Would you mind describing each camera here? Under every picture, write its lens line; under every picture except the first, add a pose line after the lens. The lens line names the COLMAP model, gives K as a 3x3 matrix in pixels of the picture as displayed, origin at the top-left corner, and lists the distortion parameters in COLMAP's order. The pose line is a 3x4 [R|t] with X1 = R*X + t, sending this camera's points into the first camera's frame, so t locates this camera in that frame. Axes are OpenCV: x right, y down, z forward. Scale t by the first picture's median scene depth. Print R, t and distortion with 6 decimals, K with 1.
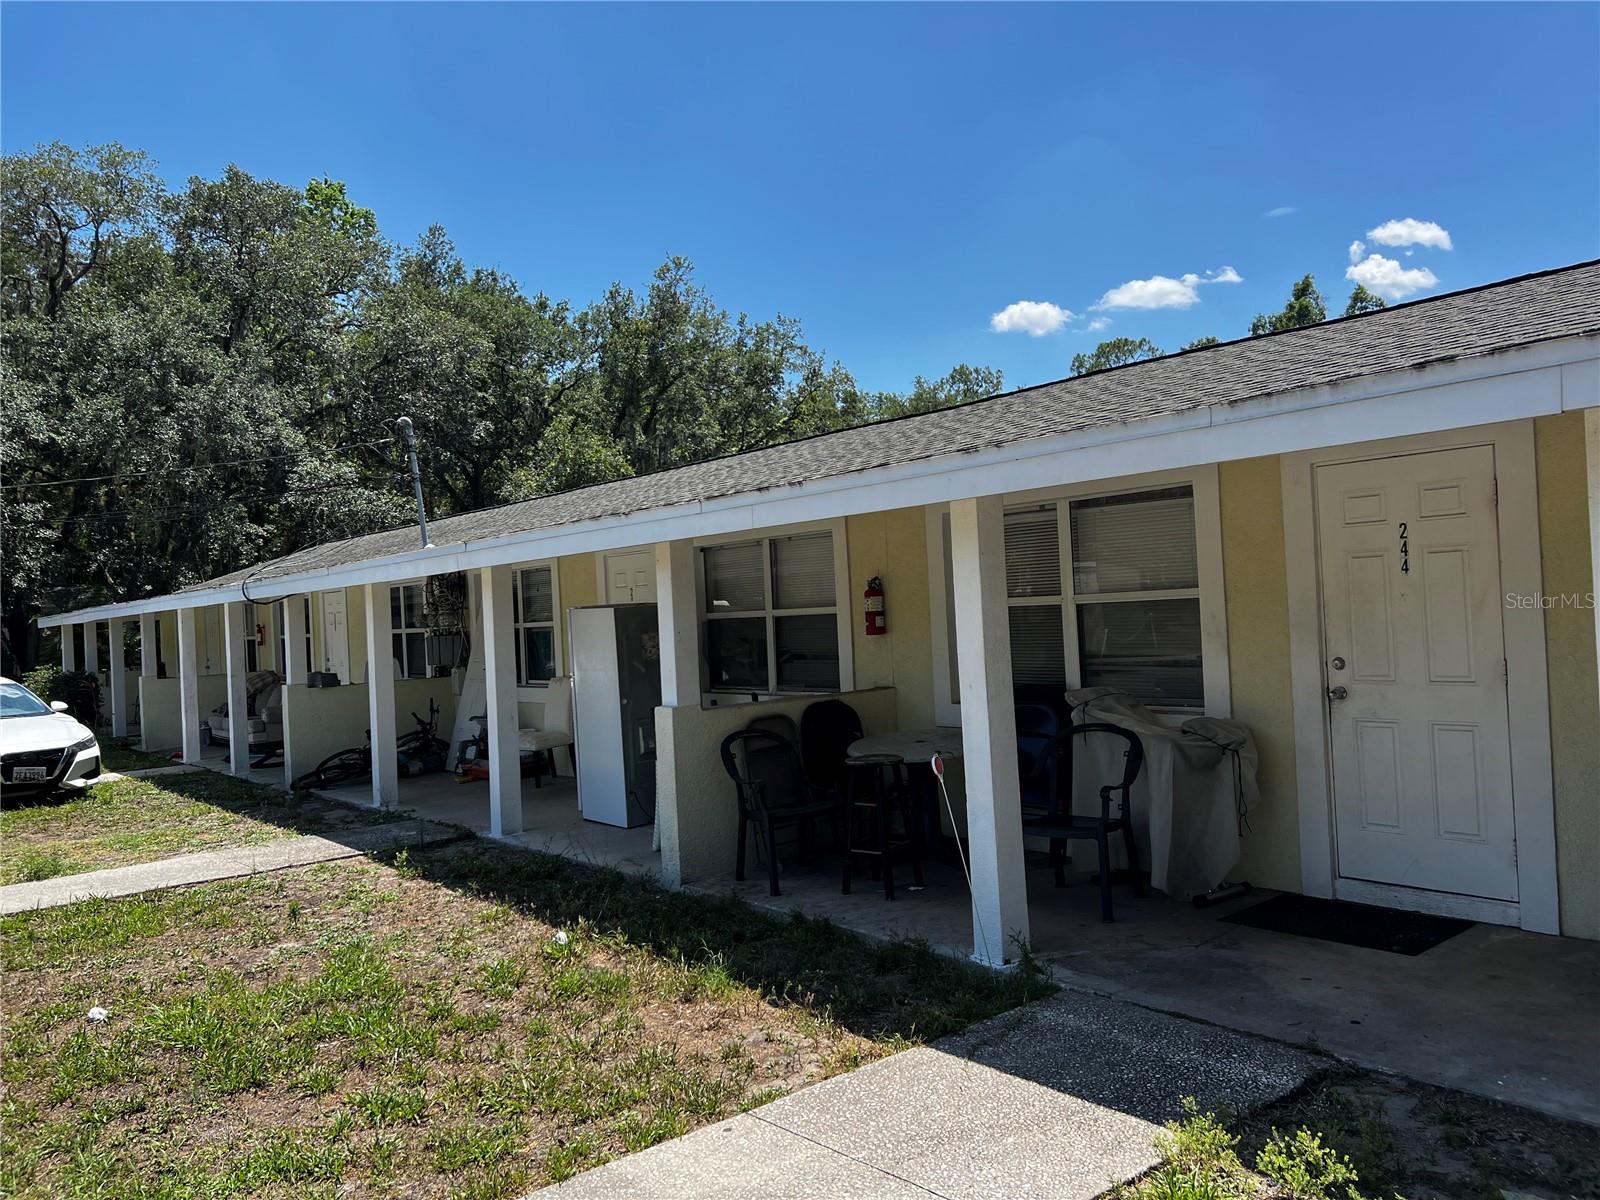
lens RADIAL K [[1201.6, 0, 797.0], [0, 1201.6, 603.1], [0, 0, 1]] dist [0.000728, -0.015011]
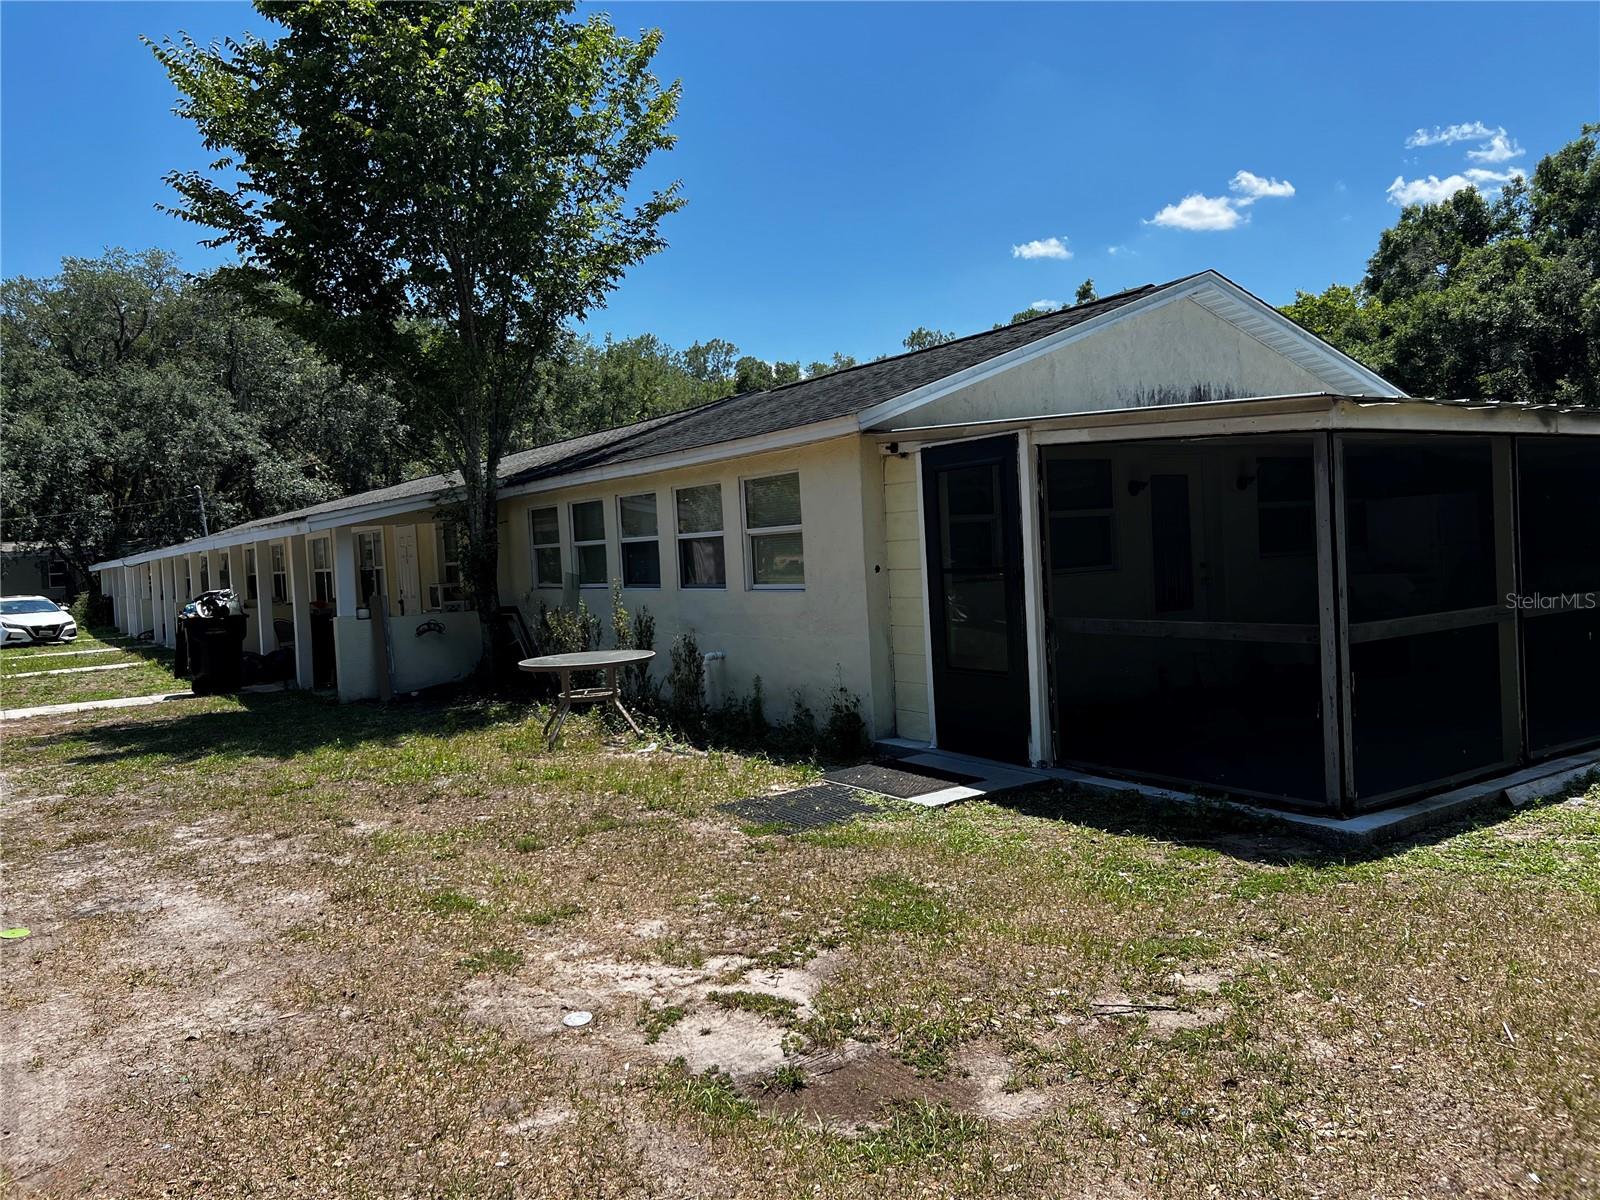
lens RADIAL K [[1201.6, 0, 803.2], [0, 1201.6, 592.6], [0, 0, 1]] dist [0.000728, -0.015011]
pose [[0.994919, -0.001872, -0.100661, 0.877873], [0.007284, 0.998546, 0.053420, -0.049825], [0.100414, -0.053882, 0.993486, -0.985387]]
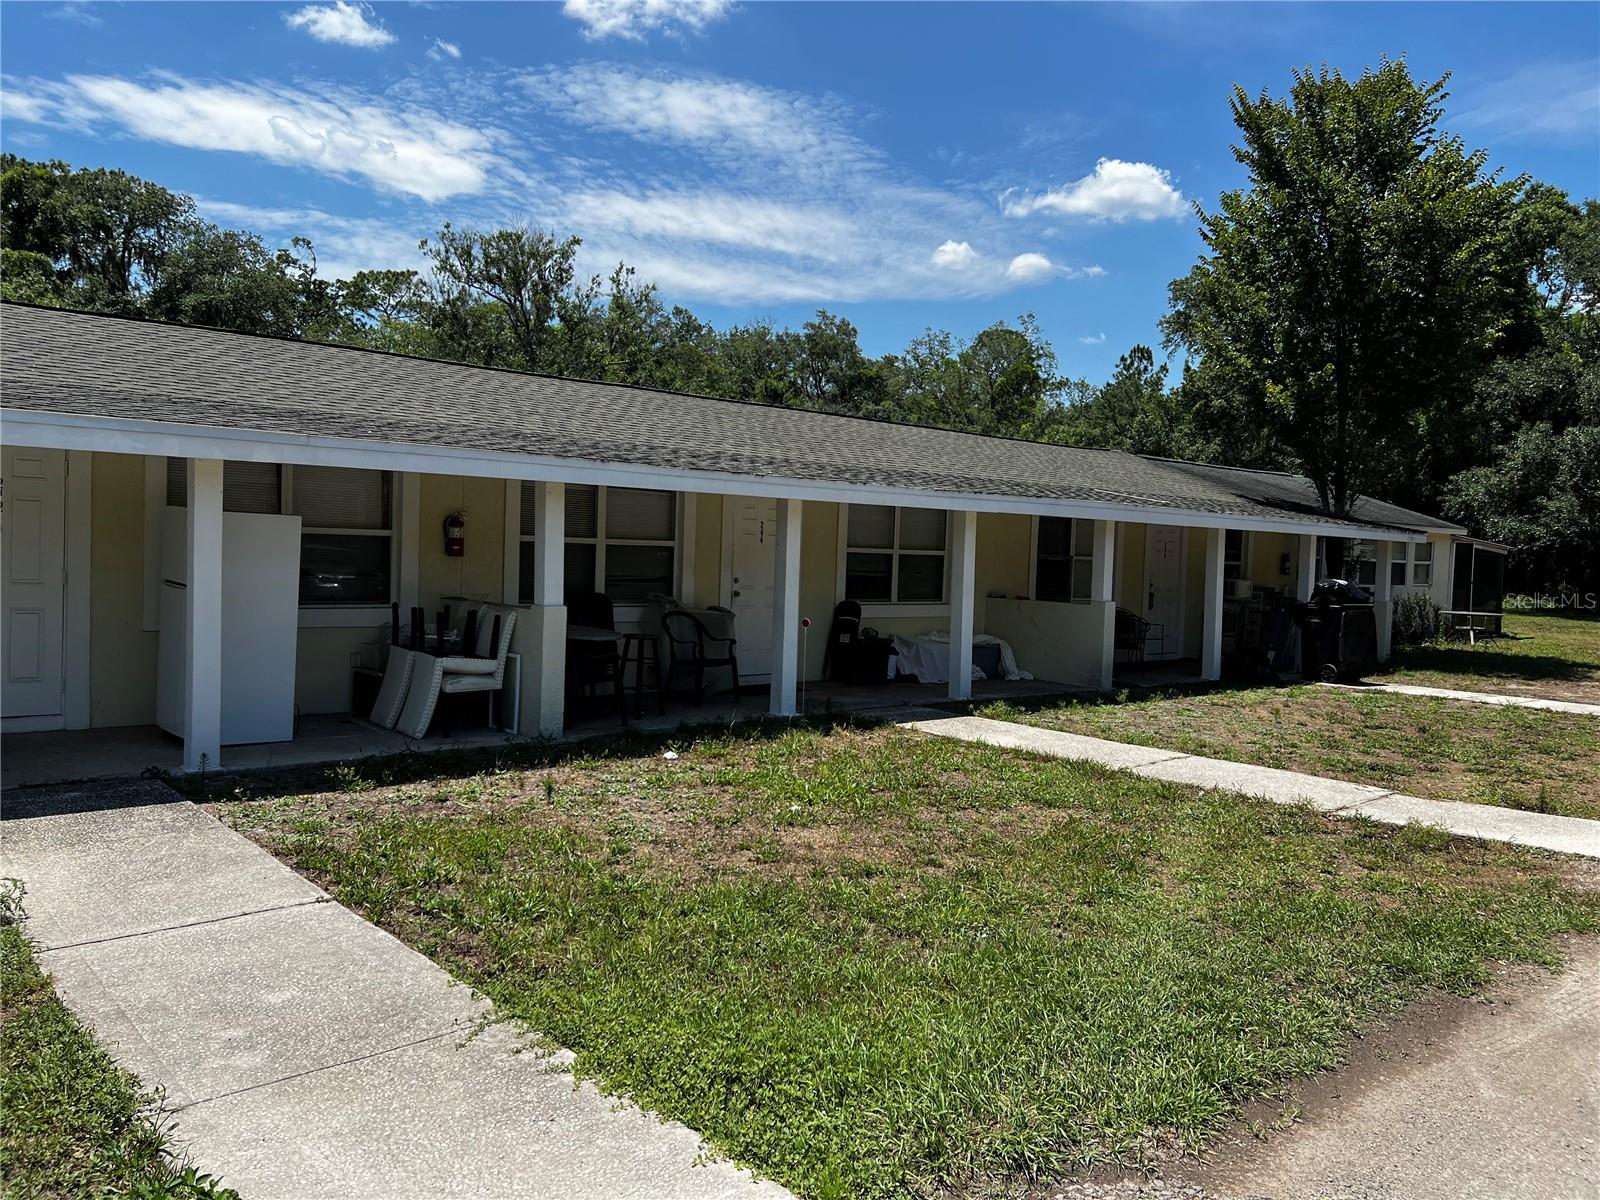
lens RADIAL K [[1201.6, 0, 808.8], [0, 1201.6, 586.6], [0, 0, 1]] dist [0.000728, -0.015011]
pose [[-0.025552, 0.021249, 0.999448, -0.561252], [-0.035808, 0.999113, -0.022158, 0.033570], [-0.999032, -0.036354, -0.024768, 0.291400]]
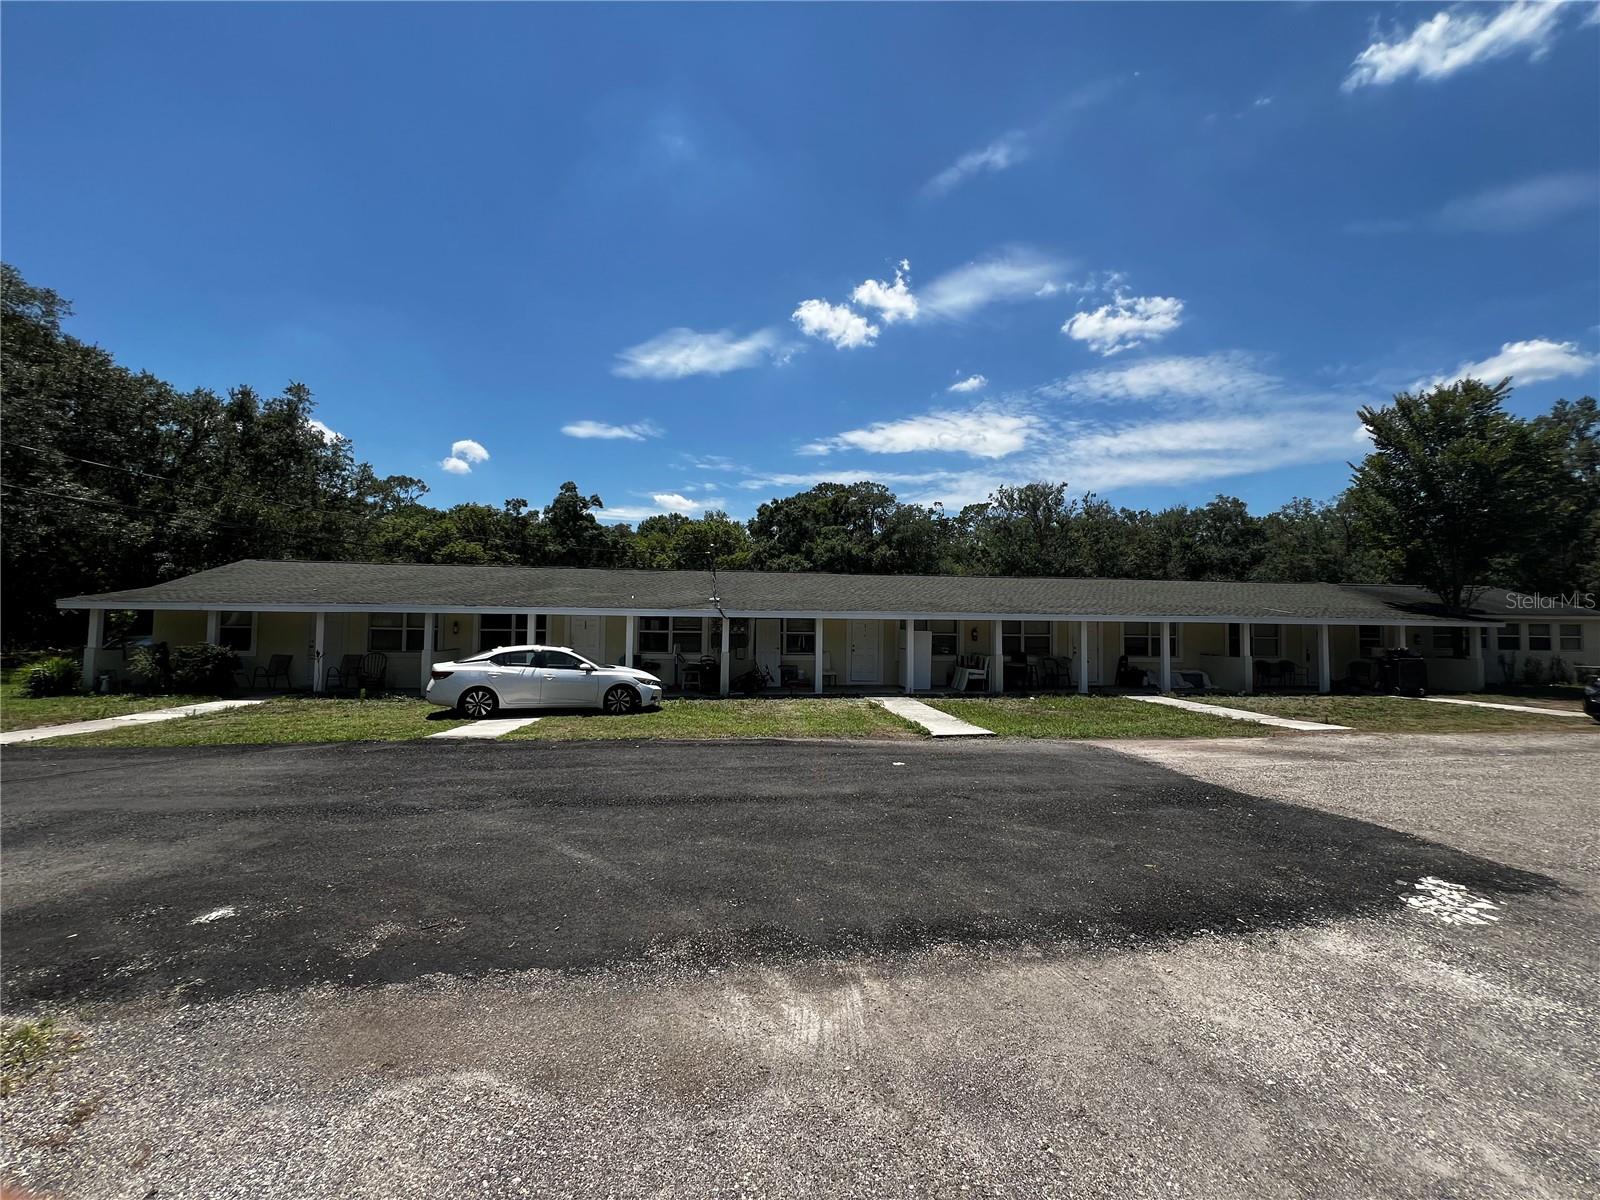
lens RADIAL K [[648.0, 0, 805.4], [0, 648.0, 584.1], [0, 0, 1]] dist [-0.001058, 0.000123]
pose [[0.545947, 0.112314, 0.830257, -1.028280], [-0.042925, 0.993422, -0.106160, 0.044503], [-0.836719, 0.022319, 0.547177, 0.095158]]
